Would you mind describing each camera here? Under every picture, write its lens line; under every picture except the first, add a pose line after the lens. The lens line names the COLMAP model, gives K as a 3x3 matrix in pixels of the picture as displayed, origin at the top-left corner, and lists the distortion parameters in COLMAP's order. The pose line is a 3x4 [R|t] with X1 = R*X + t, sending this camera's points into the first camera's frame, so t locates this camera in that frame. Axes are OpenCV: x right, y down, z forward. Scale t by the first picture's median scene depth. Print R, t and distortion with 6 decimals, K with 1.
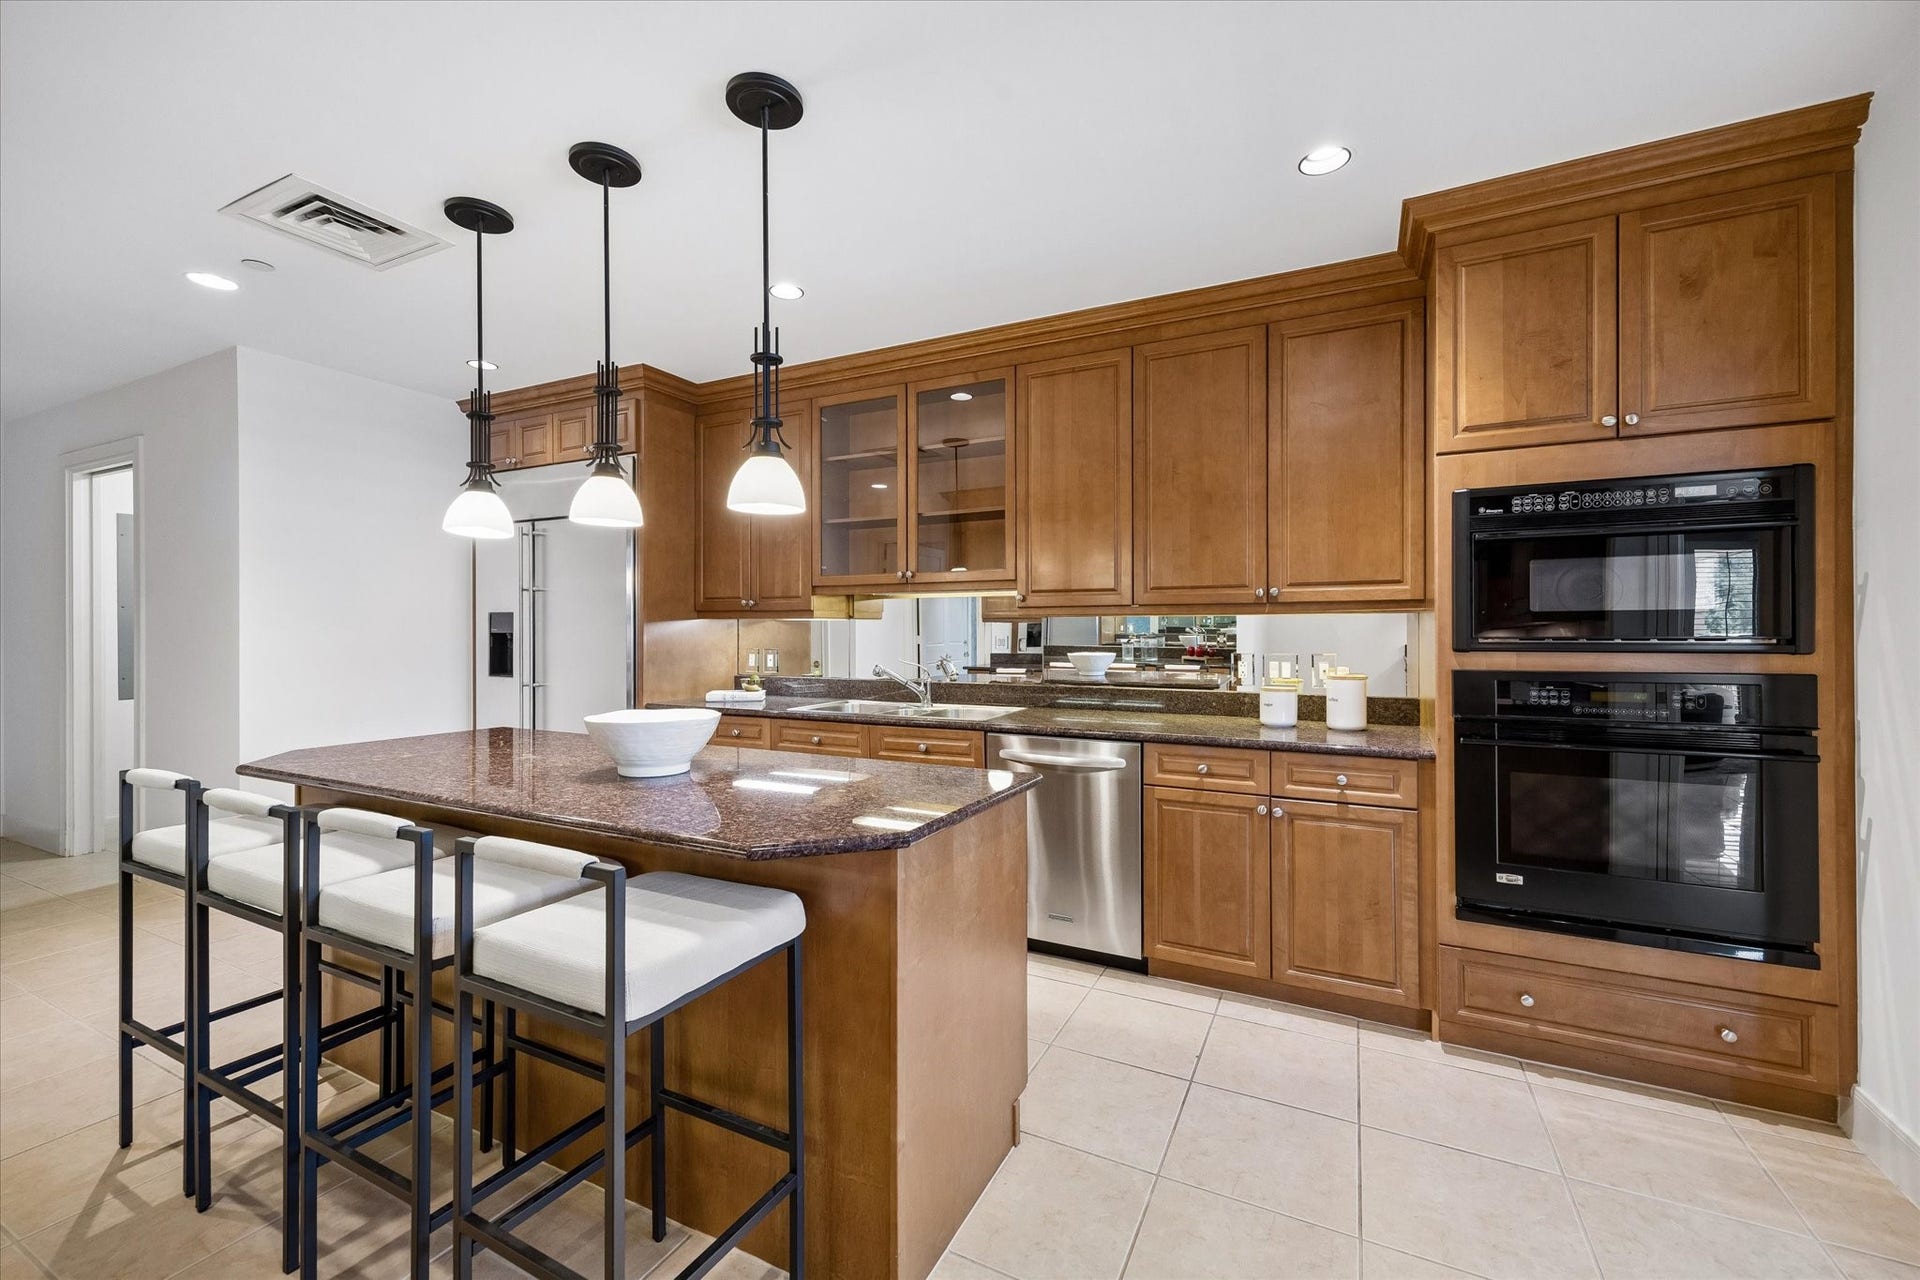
lens RADIAL K [[787.7, 0, 952.2], [0, 787.7, 626.3], [0, 0, 1]] dist [0.001319, 0.000202]
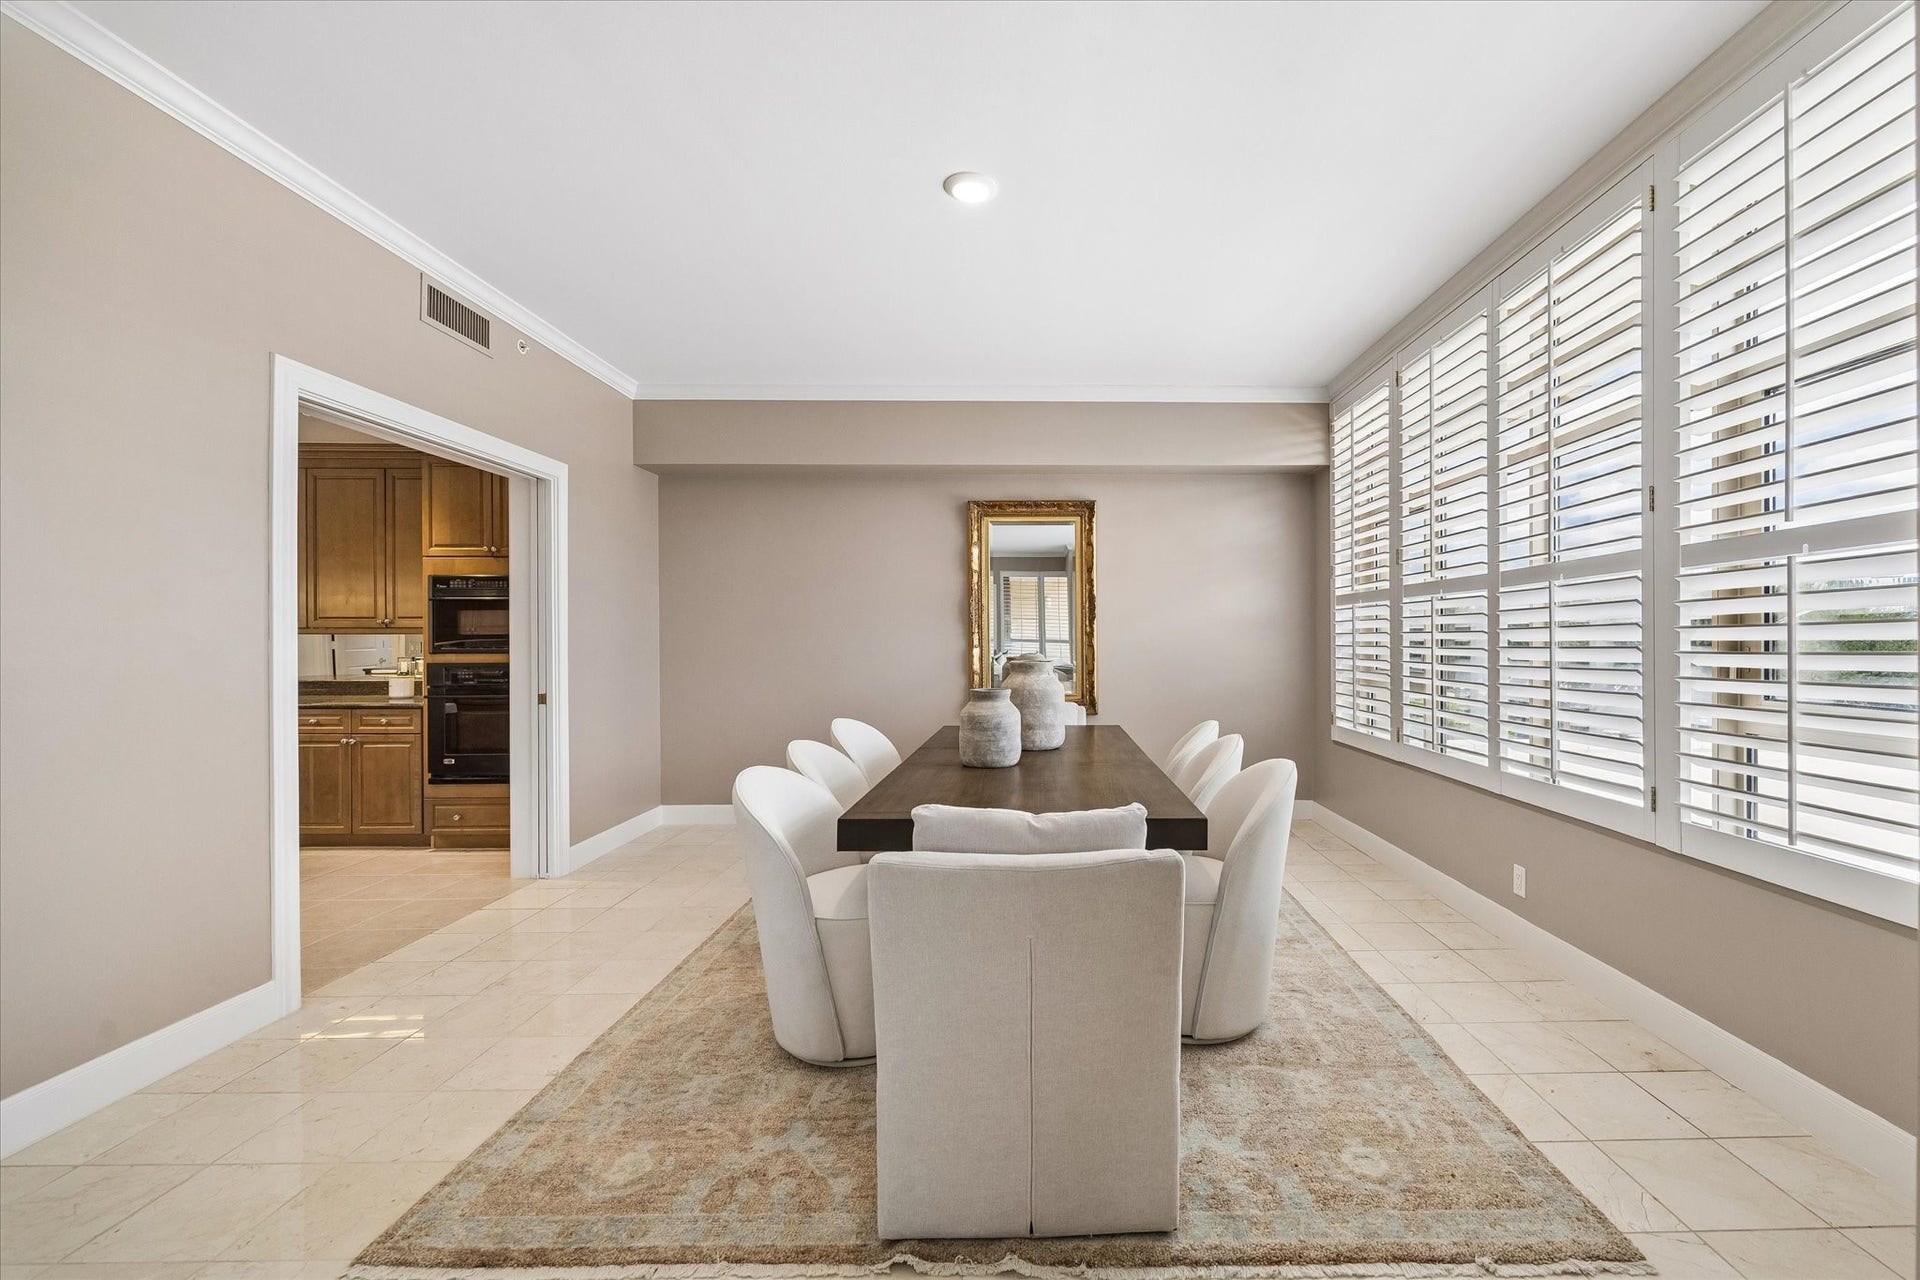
lens RADIAL K [[753.3, 0, 967.2], [0, 753.3, 646.0], [0, 0, 1]] dist [0.000674, 0.000133]
pose [[0.877838, -0.001953, 0.478953, 0.884315], [-0.000979, 0.999982, 0.005872, -0.001471], [-0.478956, -0.005624, 0.877821, -1.320125]]
